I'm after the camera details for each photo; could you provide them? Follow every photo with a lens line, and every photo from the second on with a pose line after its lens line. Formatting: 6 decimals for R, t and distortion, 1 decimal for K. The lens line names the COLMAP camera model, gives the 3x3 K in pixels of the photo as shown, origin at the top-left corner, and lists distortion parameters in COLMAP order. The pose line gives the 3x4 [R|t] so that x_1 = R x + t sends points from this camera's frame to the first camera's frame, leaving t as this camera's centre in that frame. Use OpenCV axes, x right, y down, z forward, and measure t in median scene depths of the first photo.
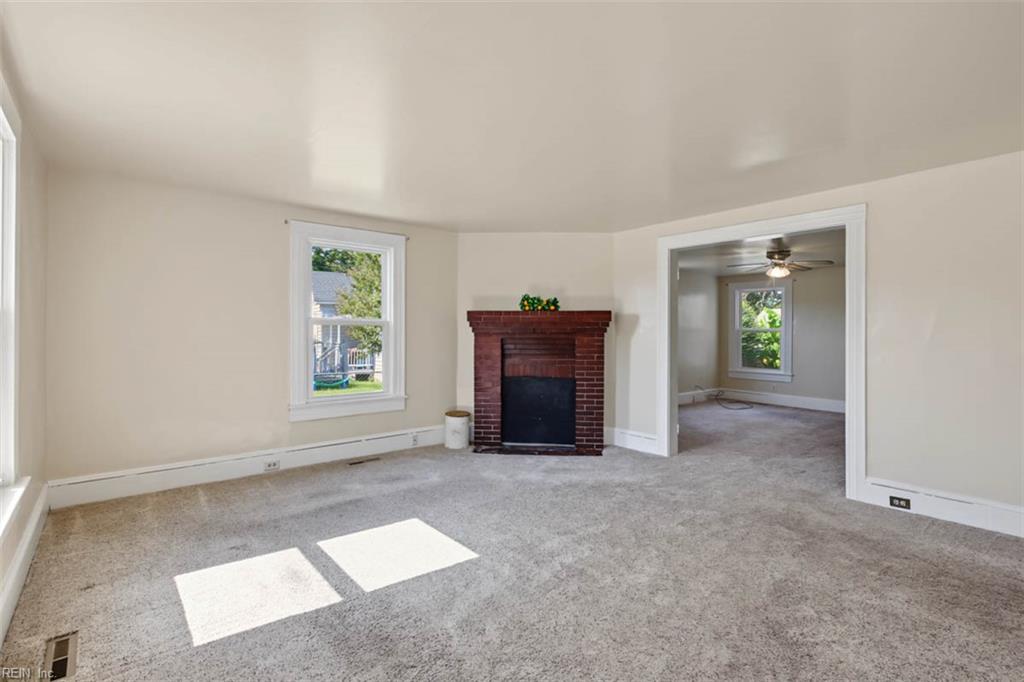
lens RADIAL K [[488.4, 0, 508.8], [0, 488.4, 333.3], [0, 0, 1]] dist [-0.001154, -0.000332]
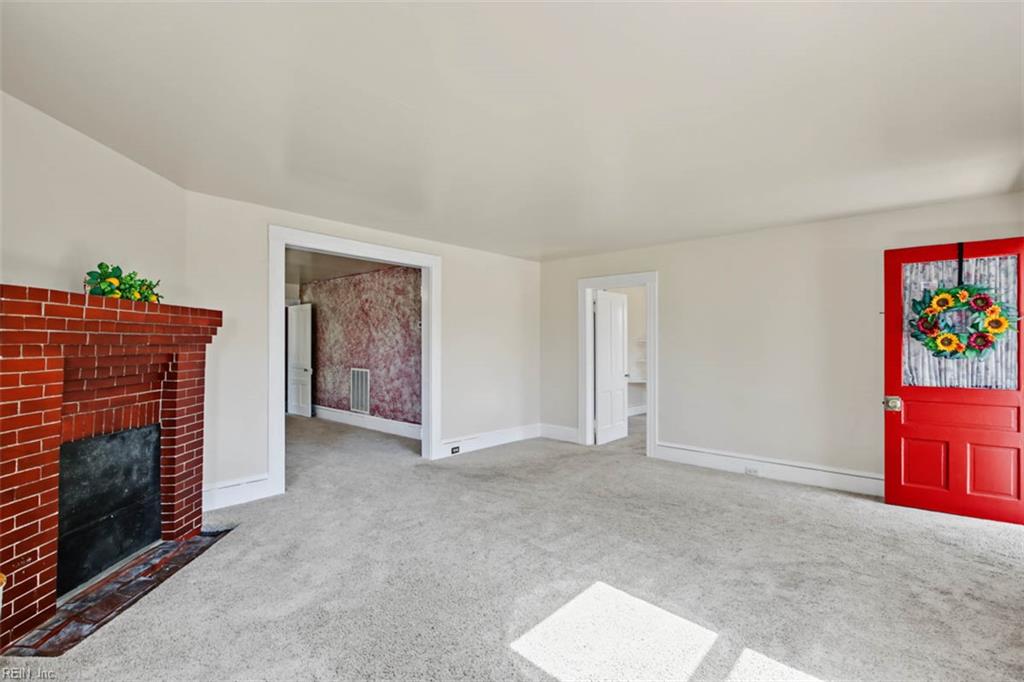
lens RADIAL K [[467.3, 0, 525.3], [0, 467.3, 342.8], [0, 0, 1]] dist [-0.003019, -0.000305]
pose [[-0.167928, -0.000948, 0.985799, -0.488097], [-0.000553, 0.999999, 0.000868, -0.003061], [-0.985799, -0.000399, -0.167929, 0.678210]]
